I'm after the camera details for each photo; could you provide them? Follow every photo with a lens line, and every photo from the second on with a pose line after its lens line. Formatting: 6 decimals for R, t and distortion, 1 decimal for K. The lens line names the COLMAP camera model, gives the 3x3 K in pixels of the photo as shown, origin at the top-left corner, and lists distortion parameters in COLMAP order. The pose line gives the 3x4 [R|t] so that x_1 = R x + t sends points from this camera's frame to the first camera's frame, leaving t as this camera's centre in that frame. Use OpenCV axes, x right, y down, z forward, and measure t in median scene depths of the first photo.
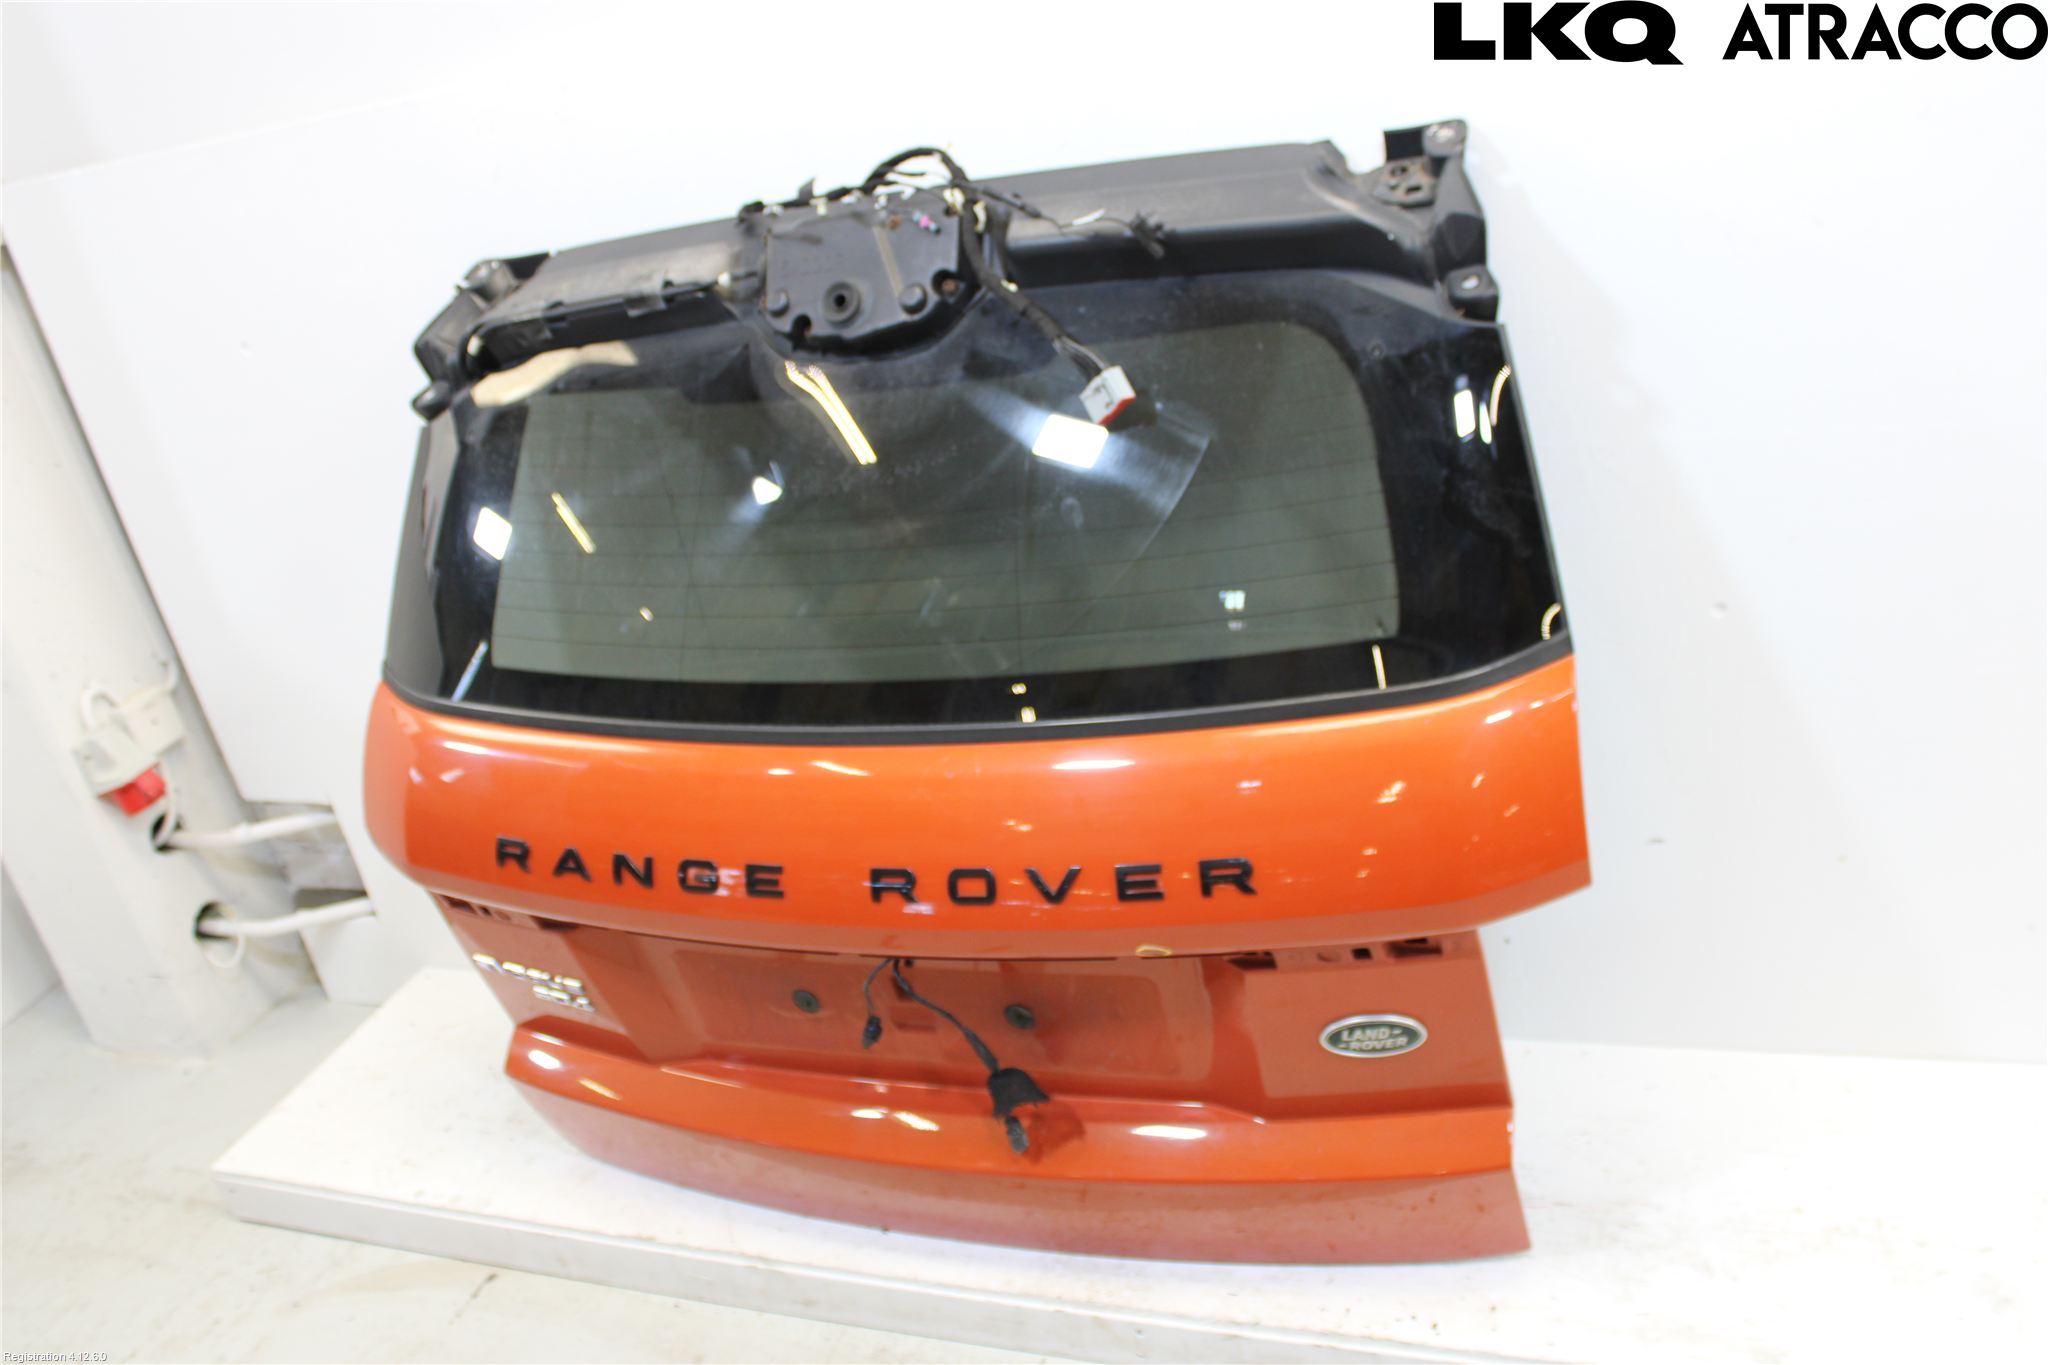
lens RADIAL K [[1980.4, 0, 1024.0], [0, 1980.4, 682.5], [0, 0, 1]] dist [-0.168919, -0.002947]
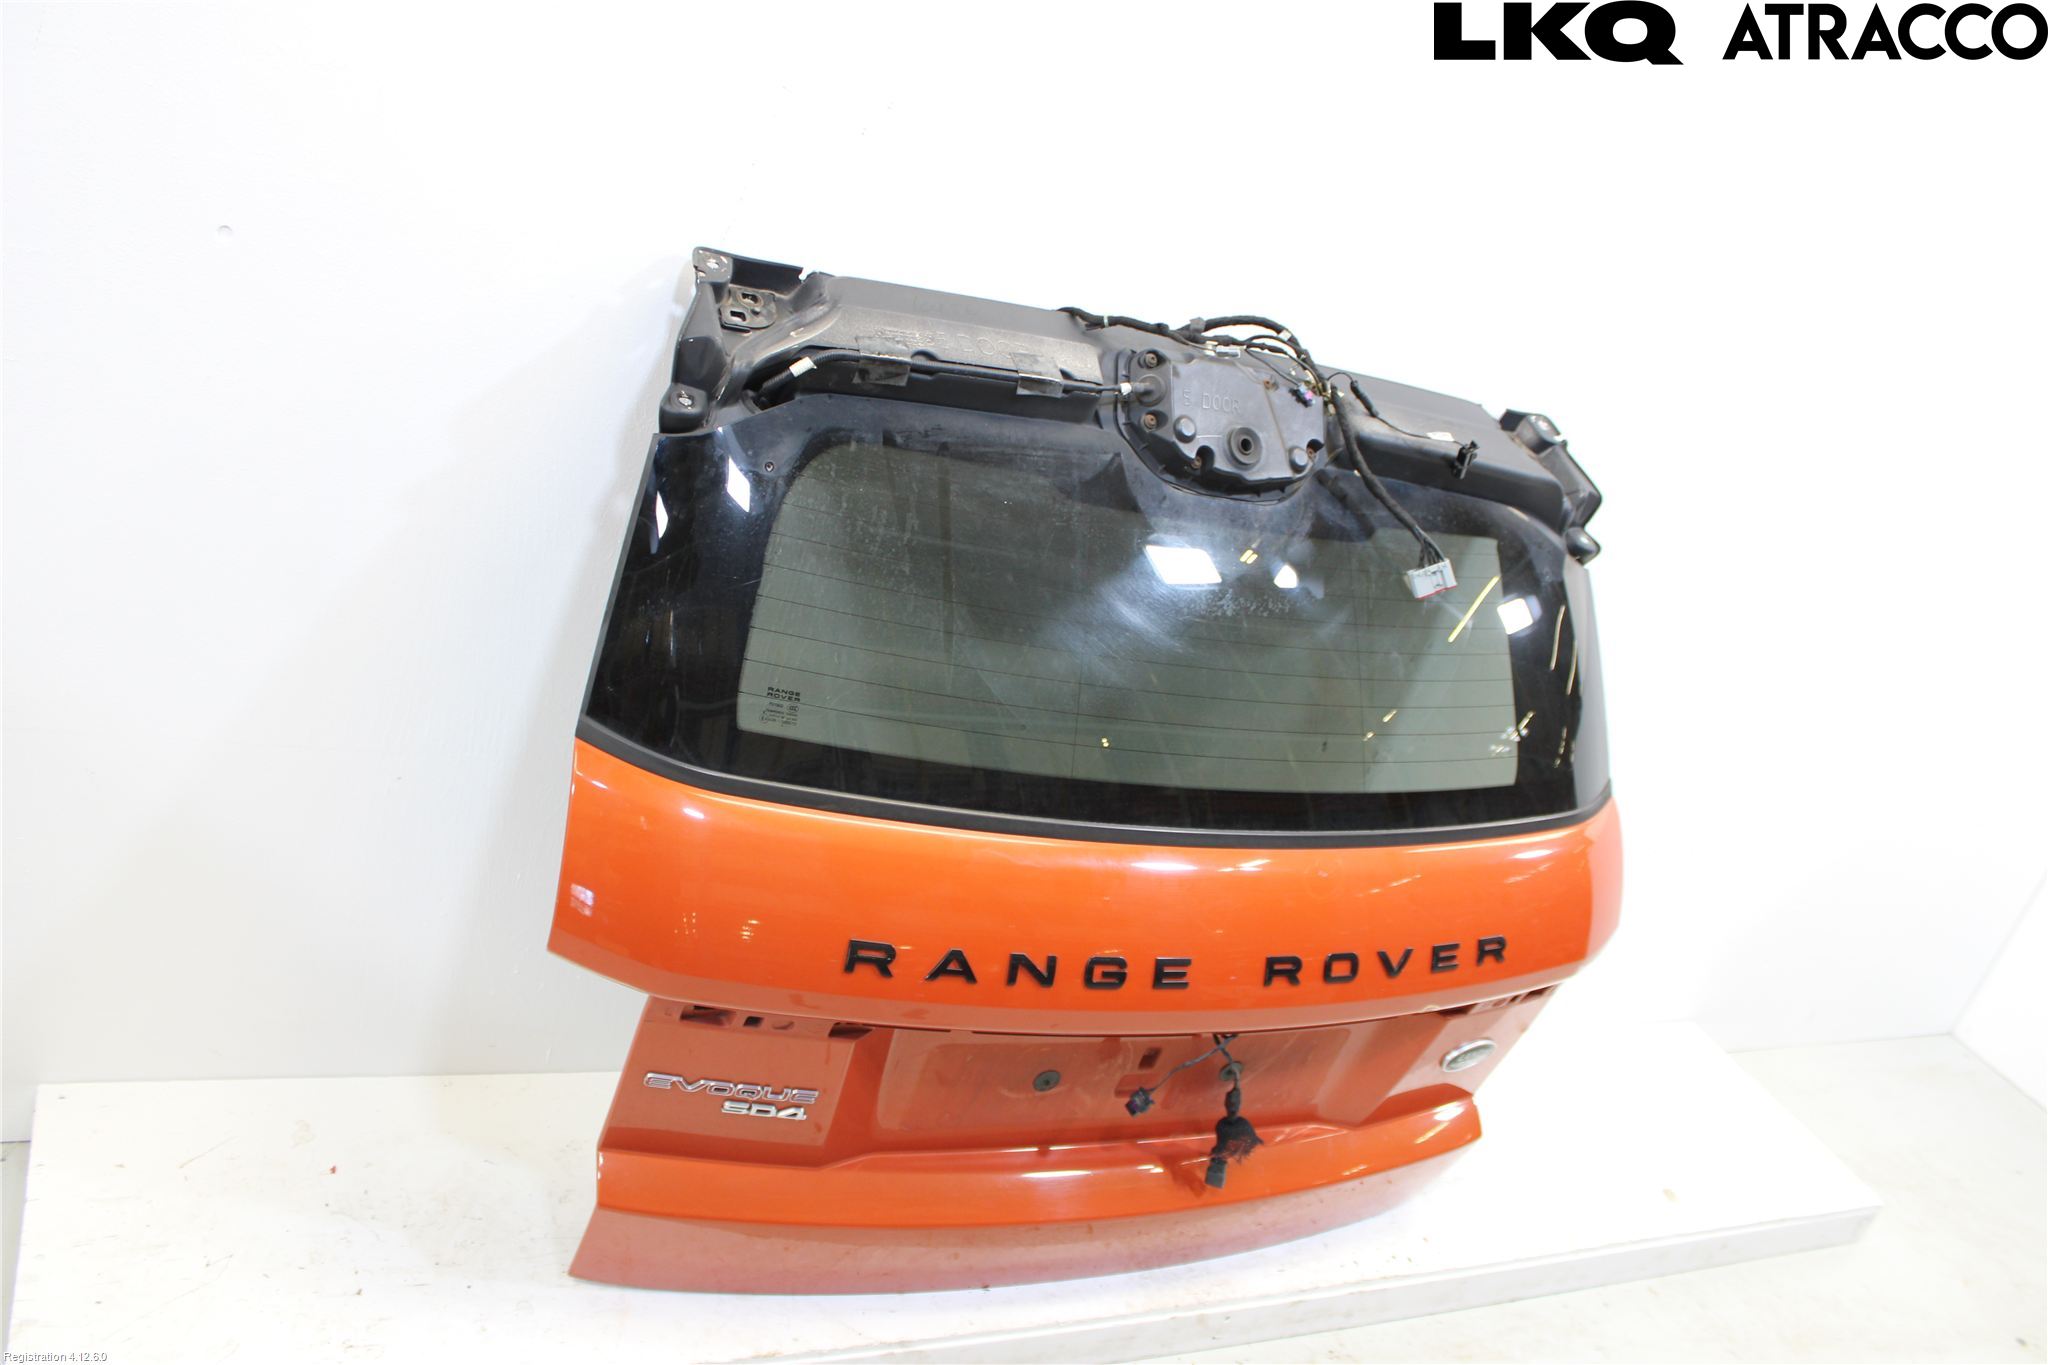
lens RADIAL K [[1713.3, 0, 1024.0], [0, 1713.3, 682.5], [0, 0, 1]] dist [-0.160112, 0.002837]
pose [[0.575576, 0.071586, 0.814609, -0.941934], [-0.078702, 0.996386, -0.031952, -0.020277], [-0.813952, -0.045721, 0.579130, 0.542600]]
